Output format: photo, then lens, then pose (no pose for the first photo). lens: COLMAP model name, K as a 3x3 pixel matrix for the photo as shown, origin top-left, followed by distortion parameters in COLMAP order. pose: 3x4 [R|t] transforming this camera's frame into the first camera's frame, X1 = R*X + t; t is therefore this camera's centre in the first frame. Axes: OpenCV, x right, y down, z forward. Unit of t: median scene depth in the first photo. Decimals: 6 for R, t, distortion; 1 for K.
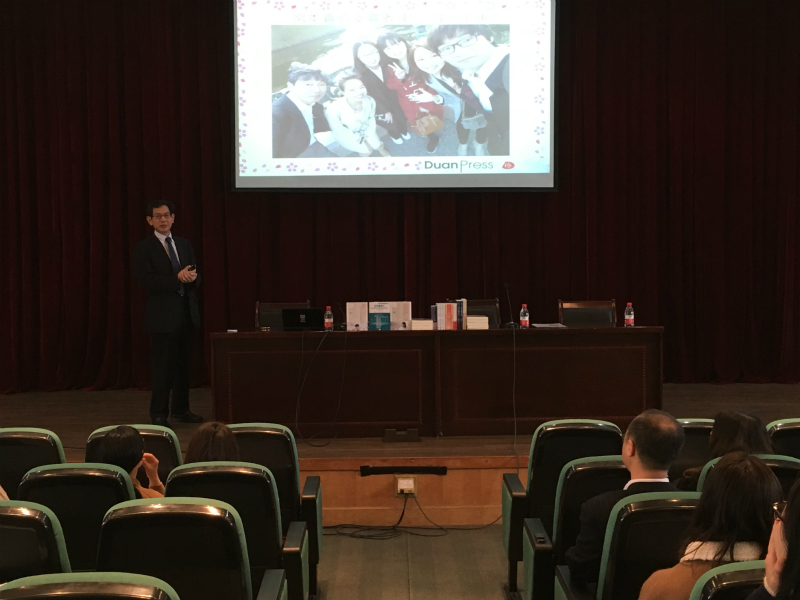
lens RADIAL K [[996.2, 0, 400.0], [0, 996.2, 300.0], [0, 0, 1]] dist [0.157034, 0.001080]
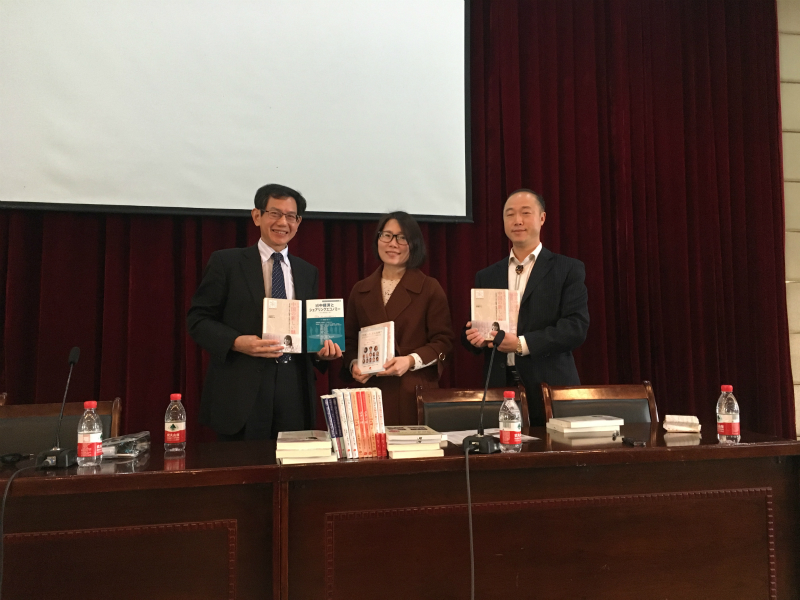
lens RADIAL K [[658.3, 0, 400.0], [0, 658.3, 300.0], [0, 0, 1]] dist [0.035747, -0.000797]
pose [[0.984108, 0.010727, 0.177247, 0.036022], [0.010698, 0.992779, -0.119479, -0.001064], [-0.177249, 0.119477, 0.976887, 0.737586]]
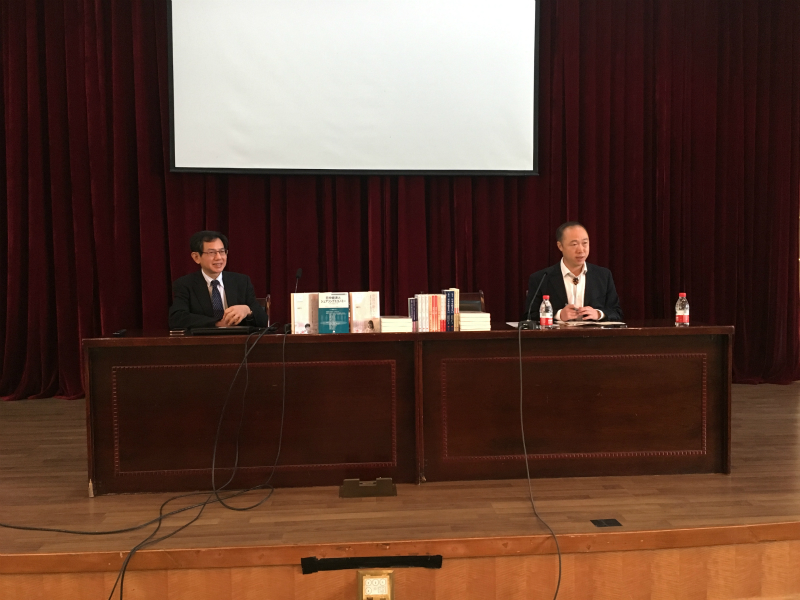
lens RADIAL K [[658.3, 0, 400.0], [0, 658.3, 300.0], [0, 0, 1]] dist [0.035747, -0.000797]
pose [[0.998281, -0.002657, 0.058545, -0.002508], [0.002987, 0.999980, -0.005548, 0.009868], [-0.058529, 0.005714, 0.998269, 0.536154]]
